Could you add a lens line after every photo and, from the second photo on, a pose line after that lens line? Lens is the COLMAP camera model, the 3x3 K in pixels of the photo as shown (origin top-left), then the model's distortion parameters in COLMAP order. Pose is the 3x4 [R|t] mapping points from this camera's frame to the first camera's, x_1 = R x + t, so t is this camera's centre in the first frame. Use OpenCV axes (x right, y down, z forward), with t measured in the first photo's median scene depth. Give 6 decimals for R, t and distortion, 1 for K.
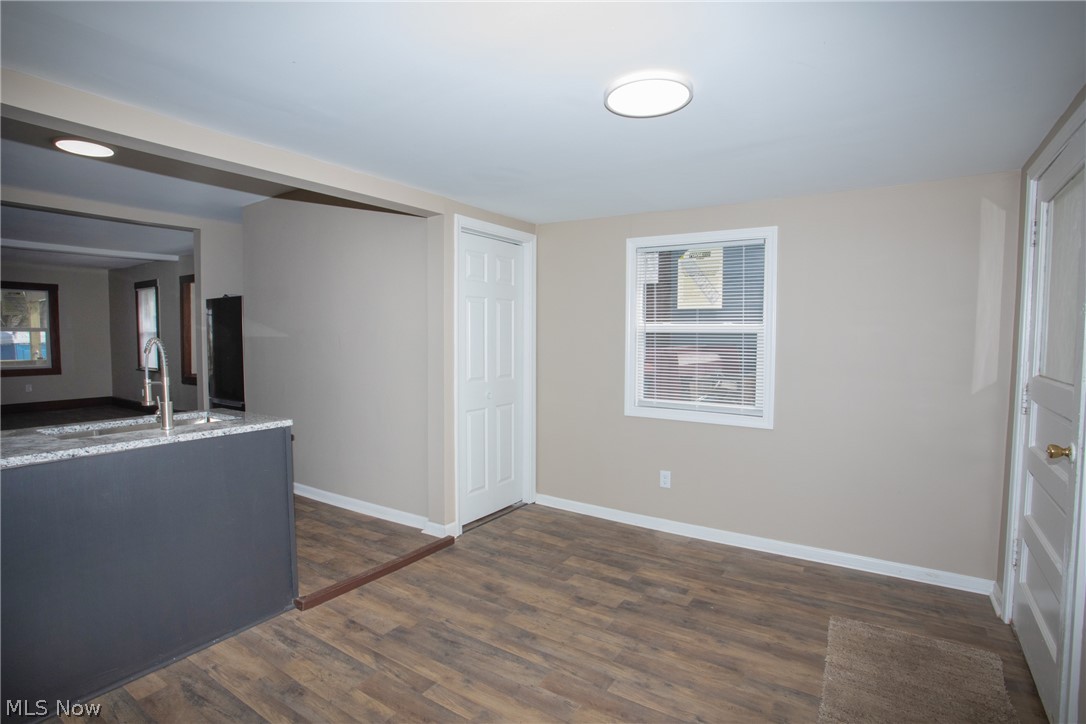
lens RADIAL K [[540.8, 0, 543.0], [0, 540.8, 362.0], [0, 0, 1]] dist [-0.075048, 0.030232]
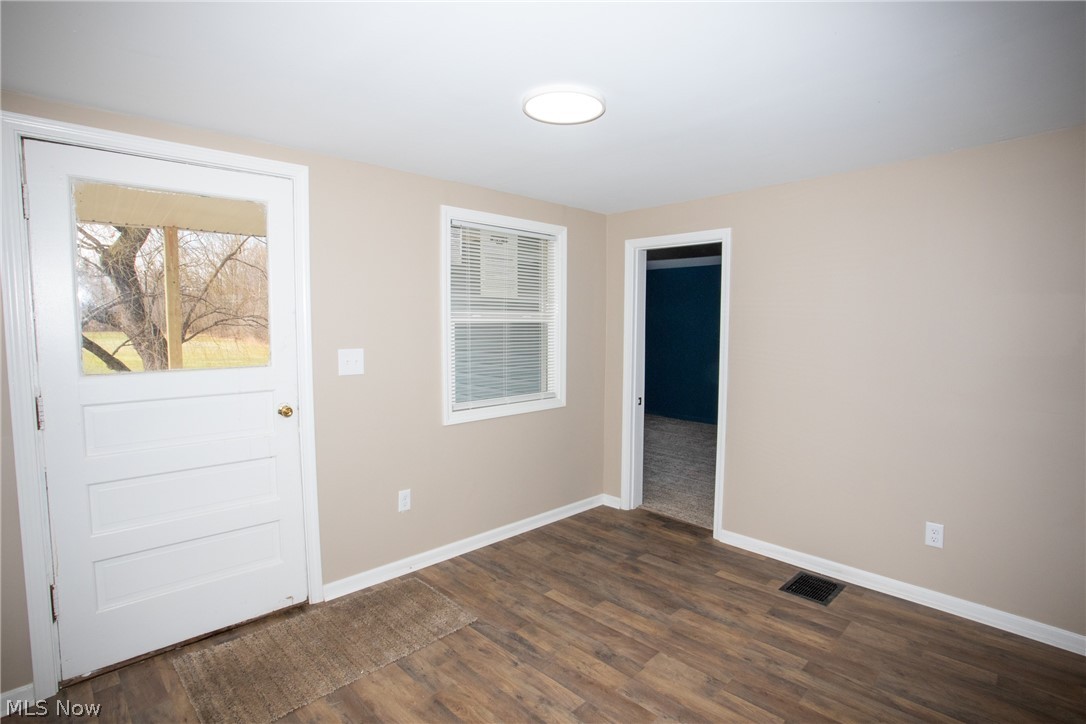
lens RADIAL K [[540.8, 0, 543.0], [0, 540.8, 362.0], [0, 0, 1]] dist [-0.075048, 0.030232]
pose [[-0.980394, -0.016312, 0.196370, 0.019528], [0.008057, 0.992415, 0.122665, -0.109582], [-0.196881, 0.121843, -0.972827, 1.895509]]
